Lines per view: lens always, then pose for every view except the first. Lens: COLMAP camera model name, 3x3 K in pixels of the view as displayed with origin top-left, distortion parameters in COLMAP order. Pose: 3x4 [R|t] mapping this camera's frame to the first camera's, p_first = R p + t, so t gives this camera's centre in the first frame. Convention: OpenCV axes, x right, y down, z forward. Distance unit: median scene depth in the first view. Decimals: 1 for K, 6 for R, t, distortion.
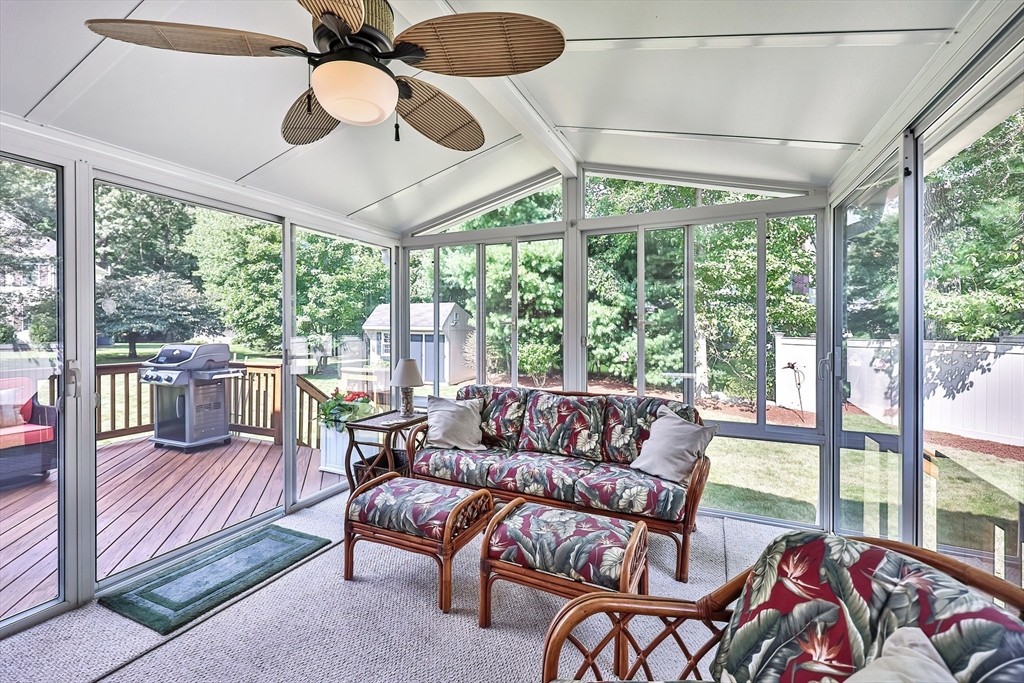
lens RADIAL K [[420.1, 0, 513.1], [0, 420.1, 332.8], [0, 0, 1]] dist [-0.000634, -0.000046]
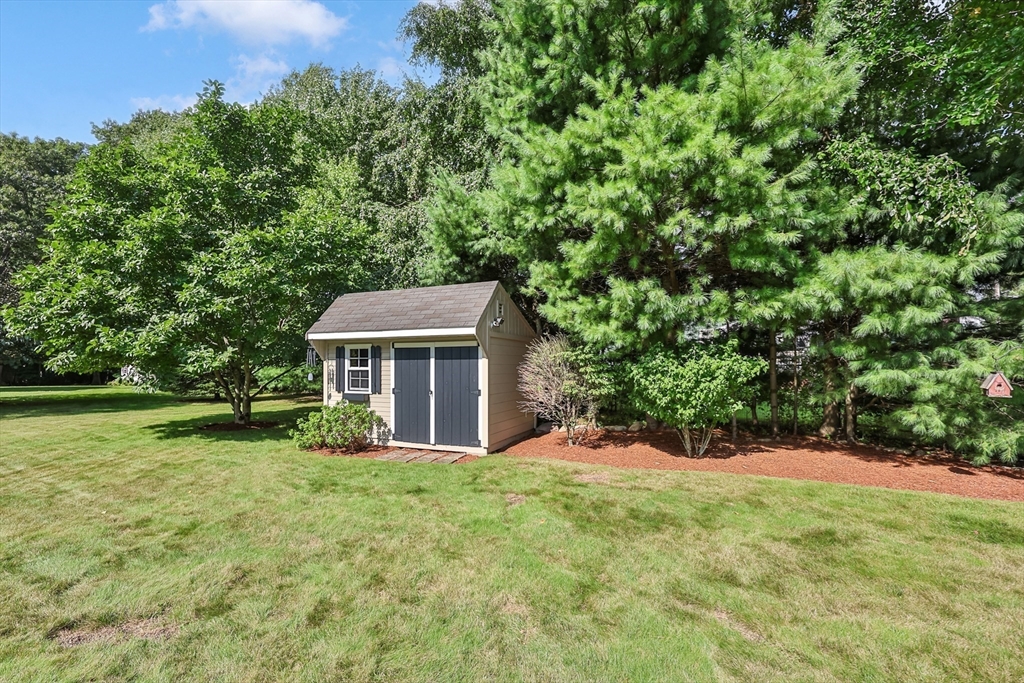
lens RADIAL K [[420.1, 0, 523.4], [0, 420.1, 377.2], [0, 0, 1]] dist [-0.000634, -0.000046]
pose [[0.998935, -0.005462, 0.045818, -0.127854], [0.005676, 0.999974, -0.004558, 0.039618], [-0.045792, 0.004813, 0.998939, 0.502405]]
